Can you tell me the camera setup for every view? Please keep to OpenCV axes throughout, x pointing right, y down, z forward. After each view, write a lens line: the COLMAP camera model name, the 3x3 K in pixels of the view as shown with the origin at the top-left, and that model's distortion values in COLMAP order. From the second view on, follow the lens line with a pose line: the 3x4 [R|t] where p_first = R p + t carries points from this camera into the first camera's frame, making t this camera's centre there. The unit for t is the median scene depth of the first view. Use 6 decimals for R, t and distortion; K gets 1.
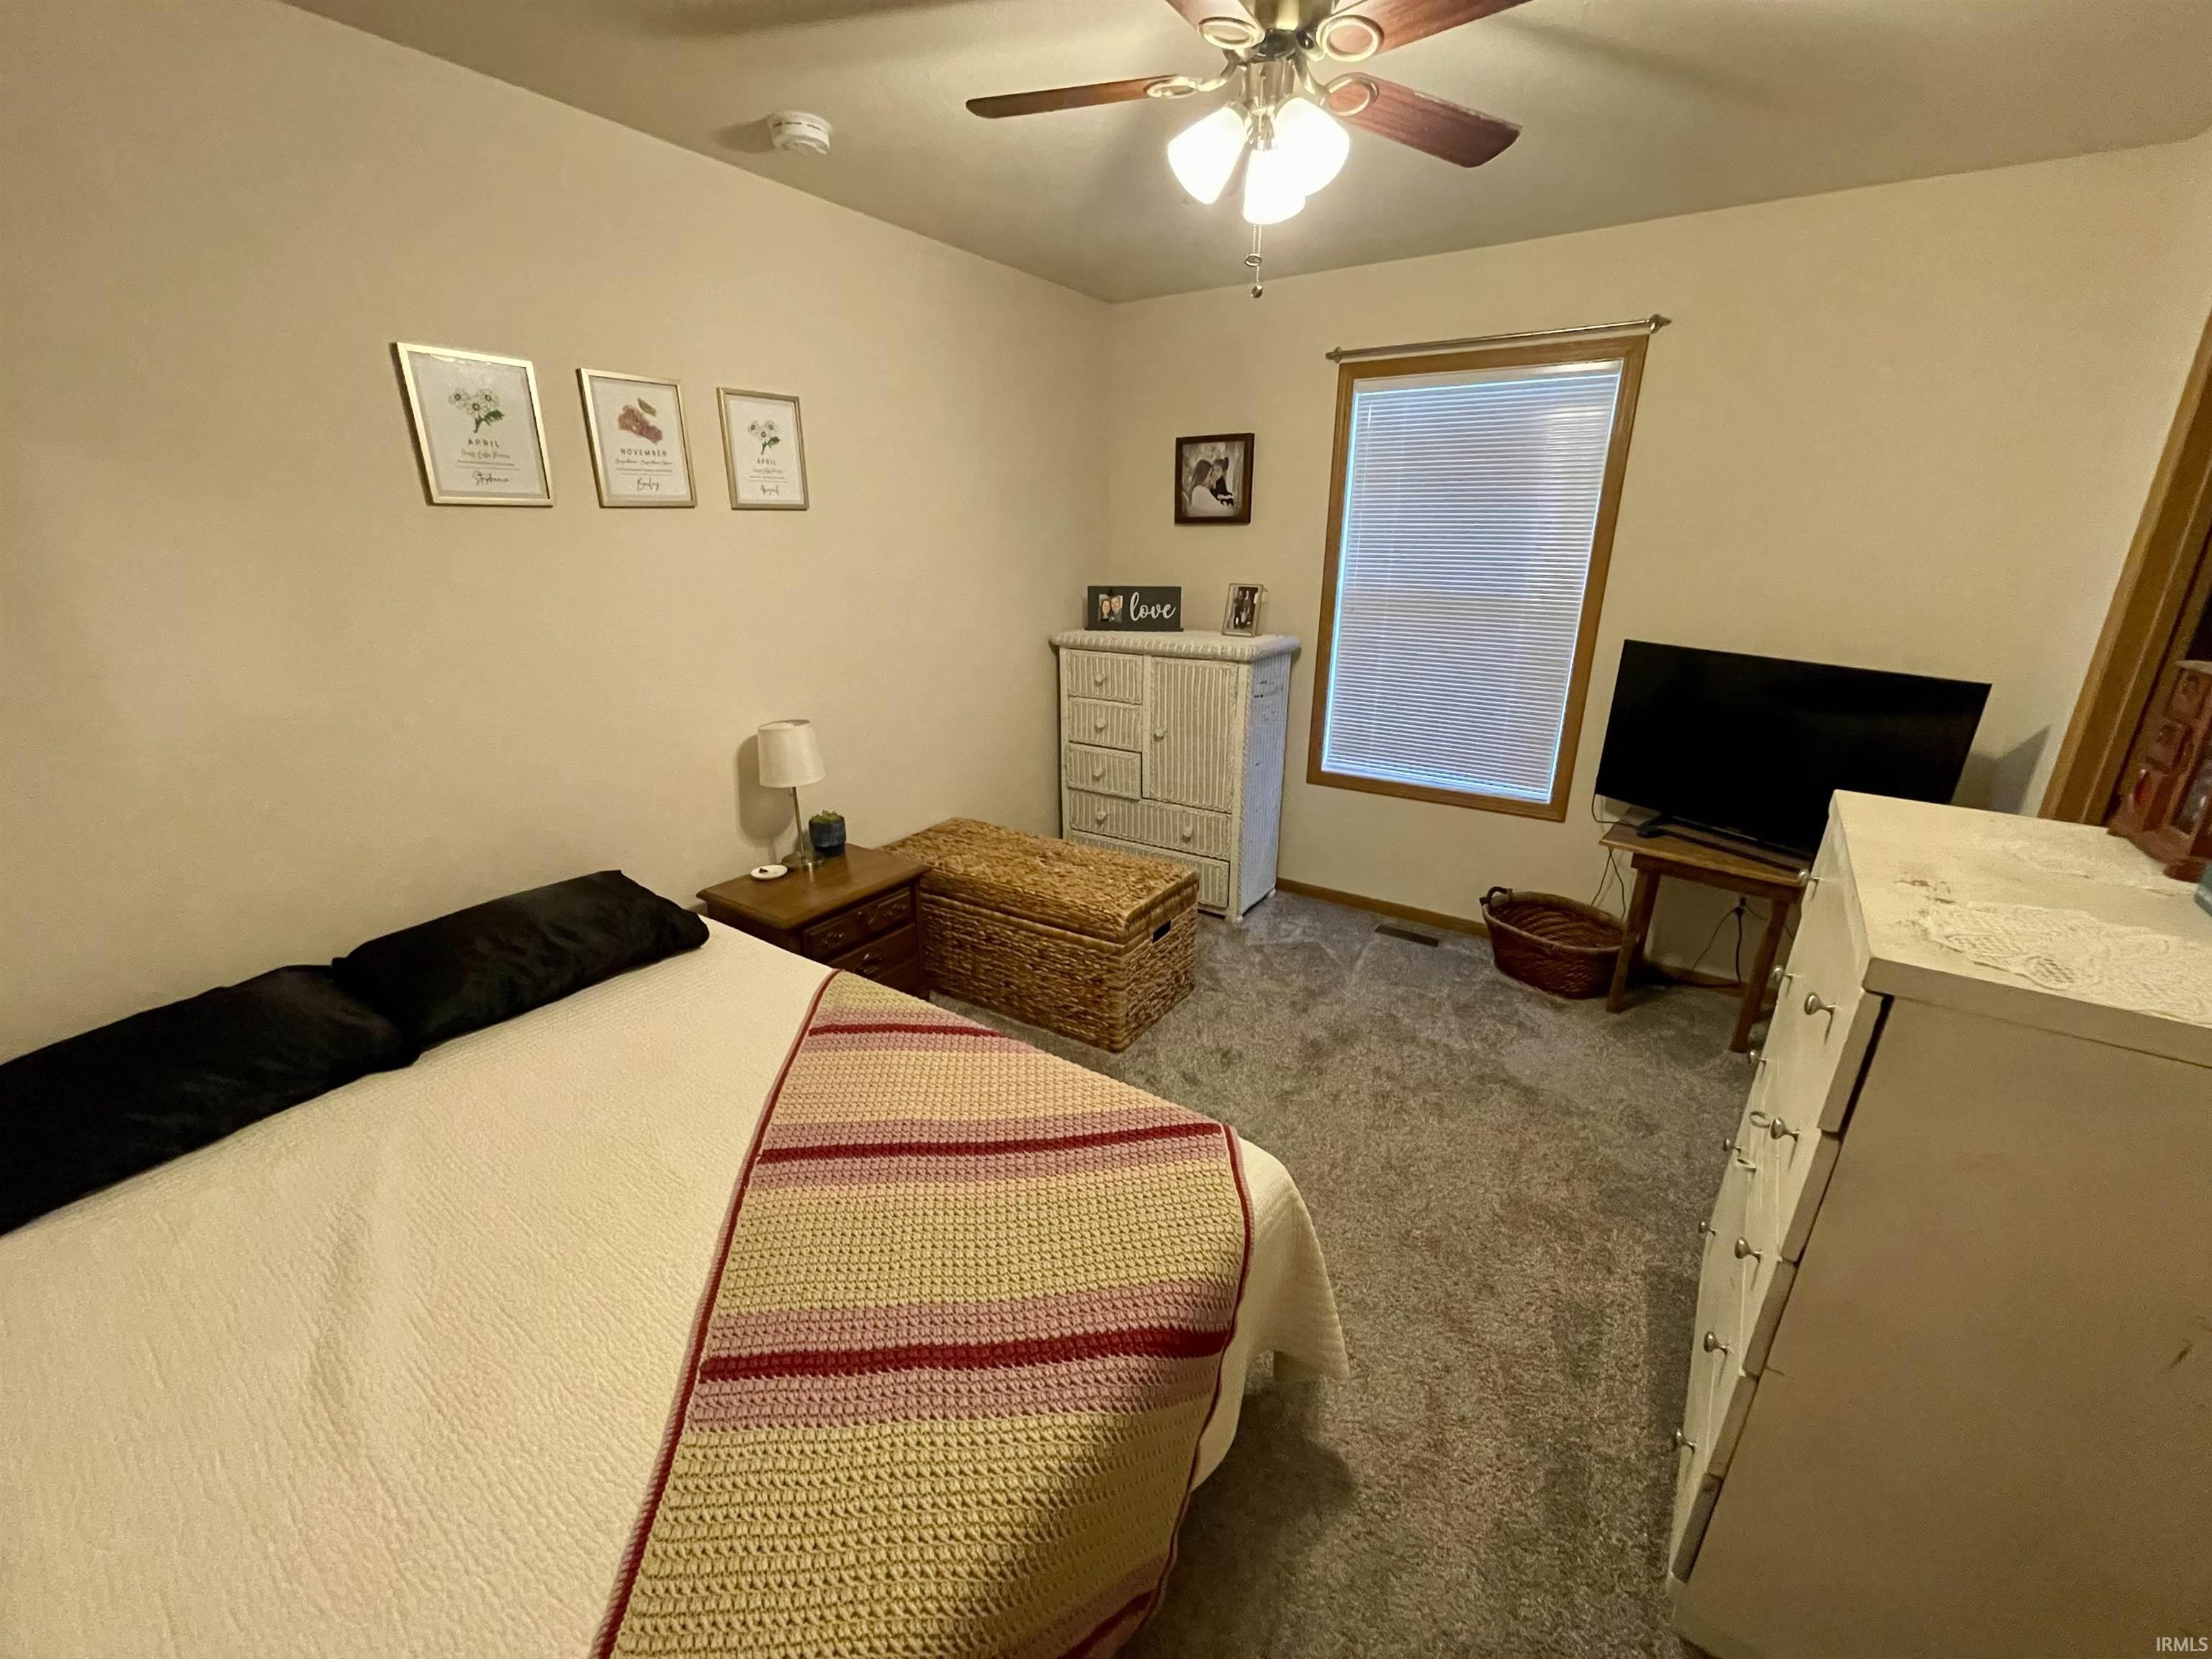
lens RADIAL K [[892.4, 0, 1100.3], [0, 892.4, 825.5], [0, 0, 1]] dist [-0.003745, 0.000768]
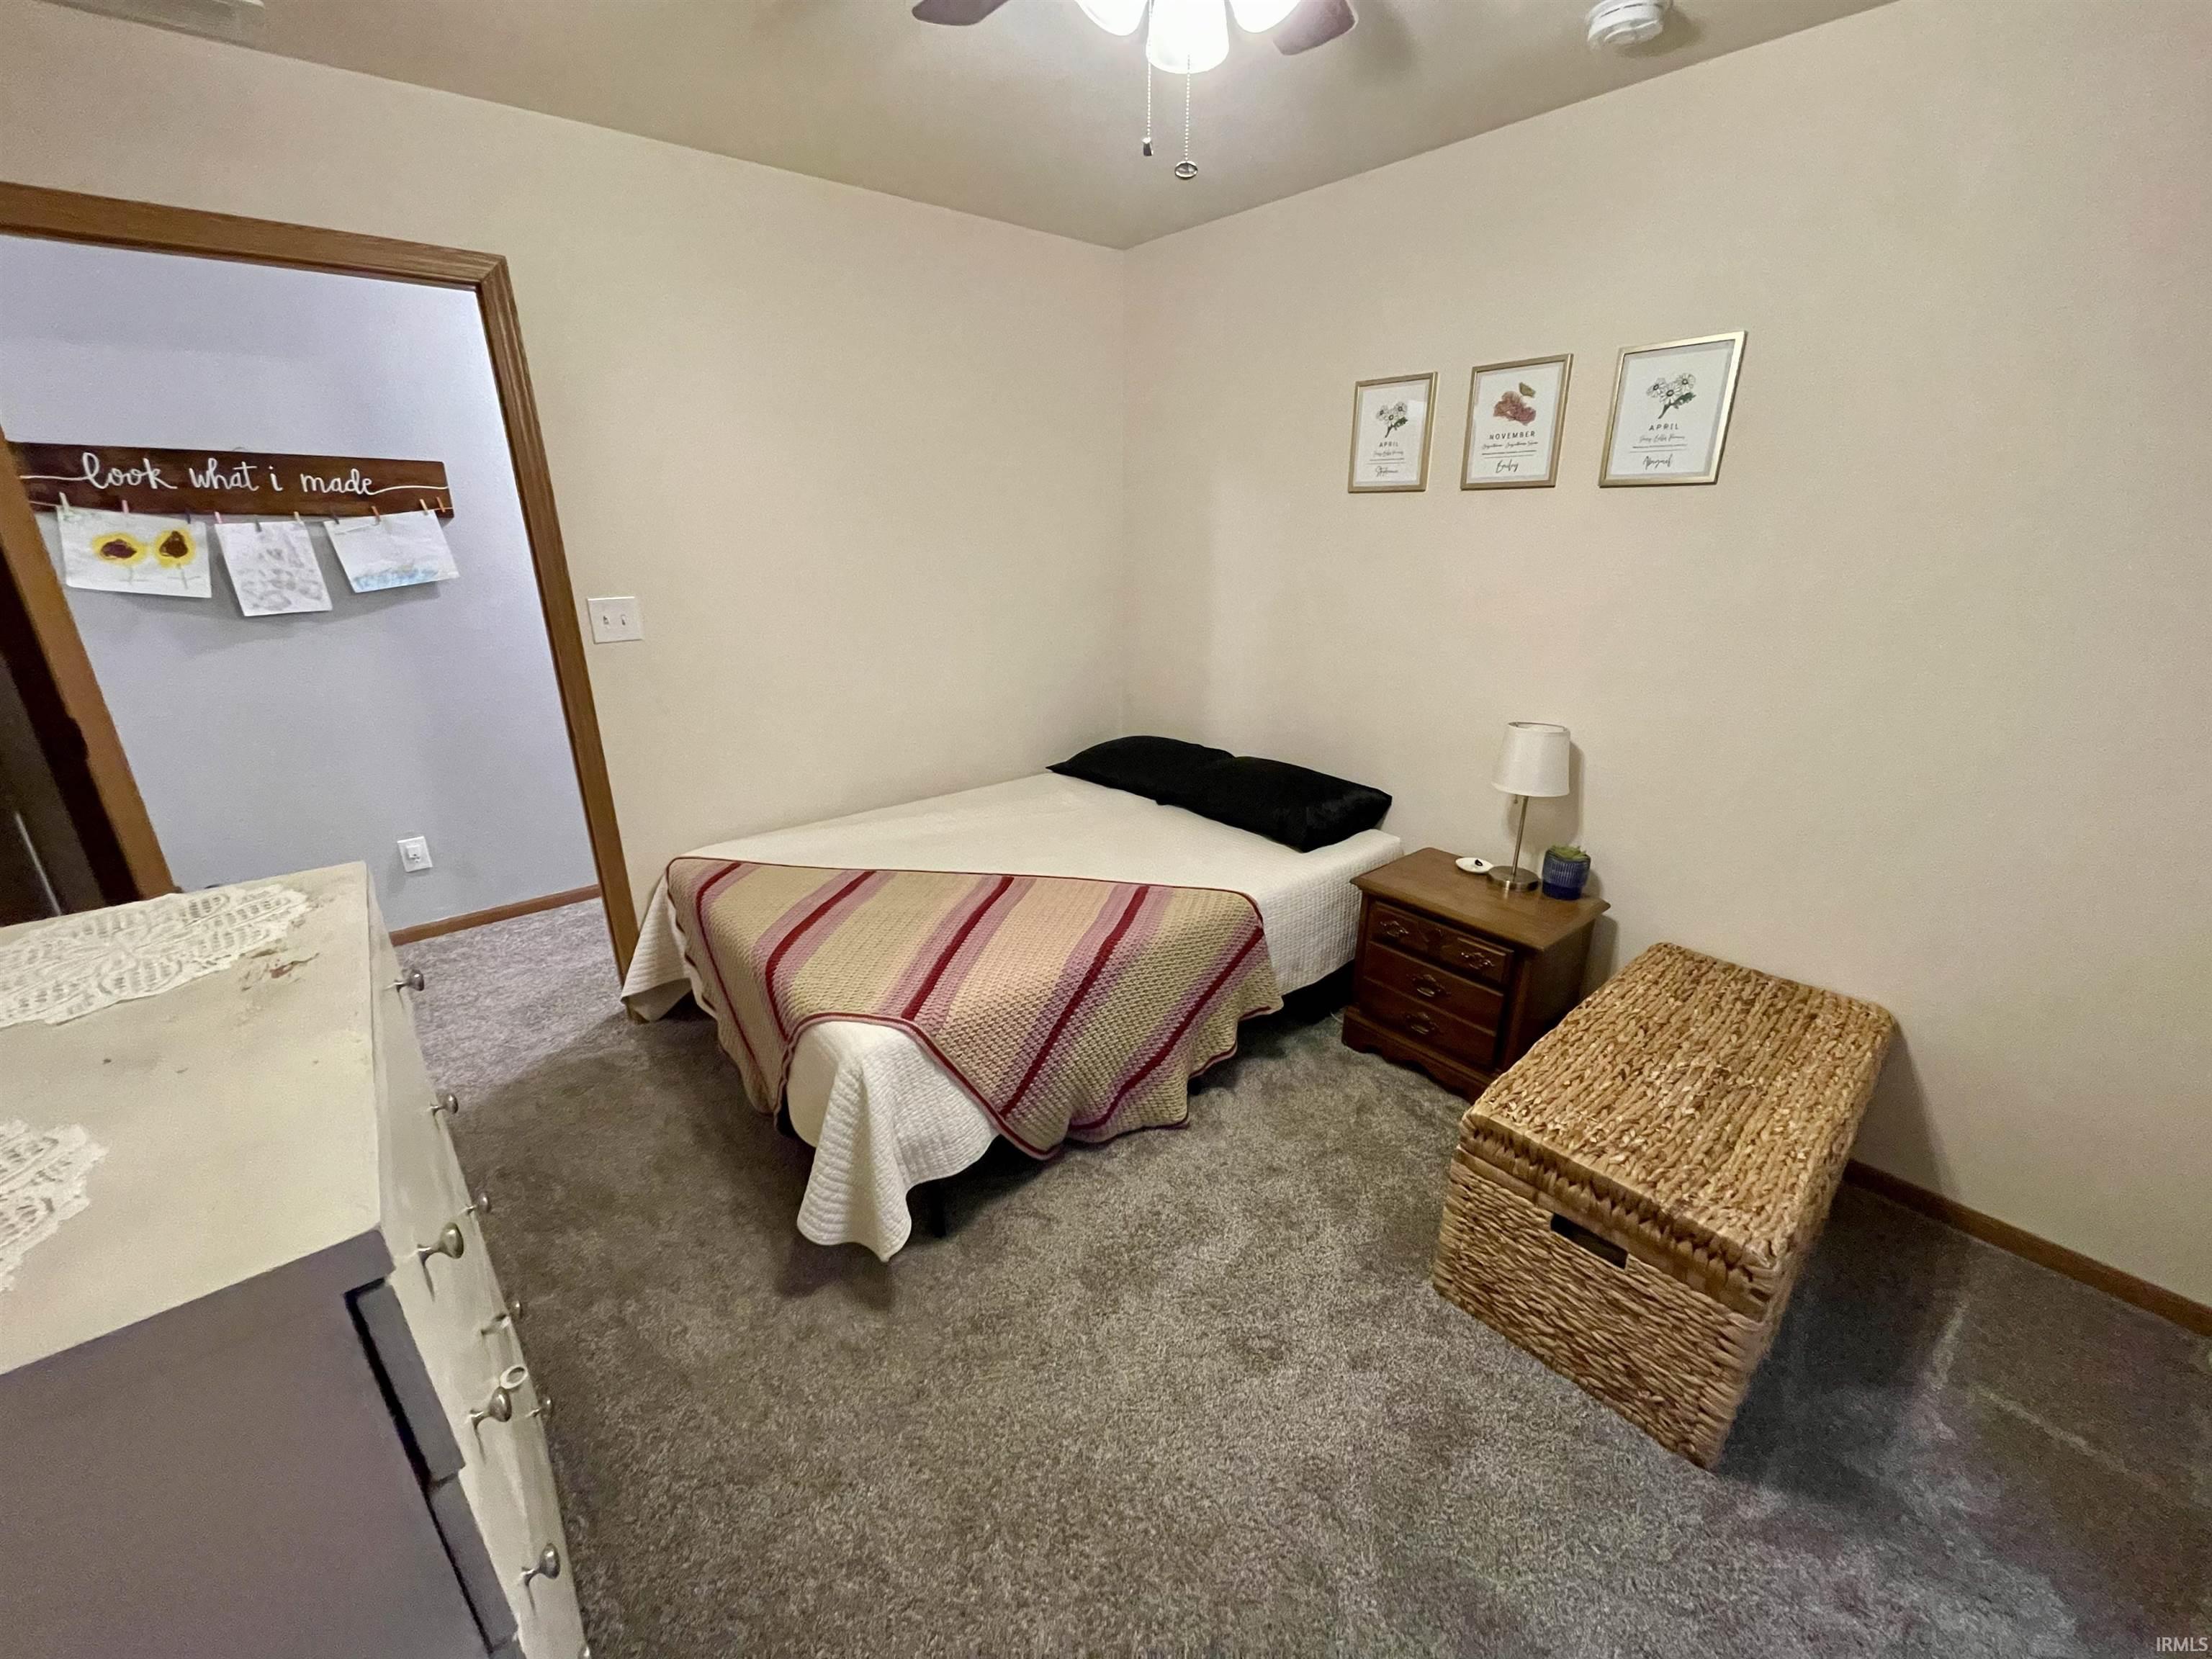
lens RADIAL K [[892.4, 0, 1102.4], [0, 892.4, 842.8], [0, 0, 1]] dist [-0.003745, 0.000768]
pose [[-0.268233, 0.331486, -0.904527, 0.734947], [-0.303109, 0.862207, 0.405862, -0.292253], [0.914427, 0.383036, -0.130796, 0.901189]]
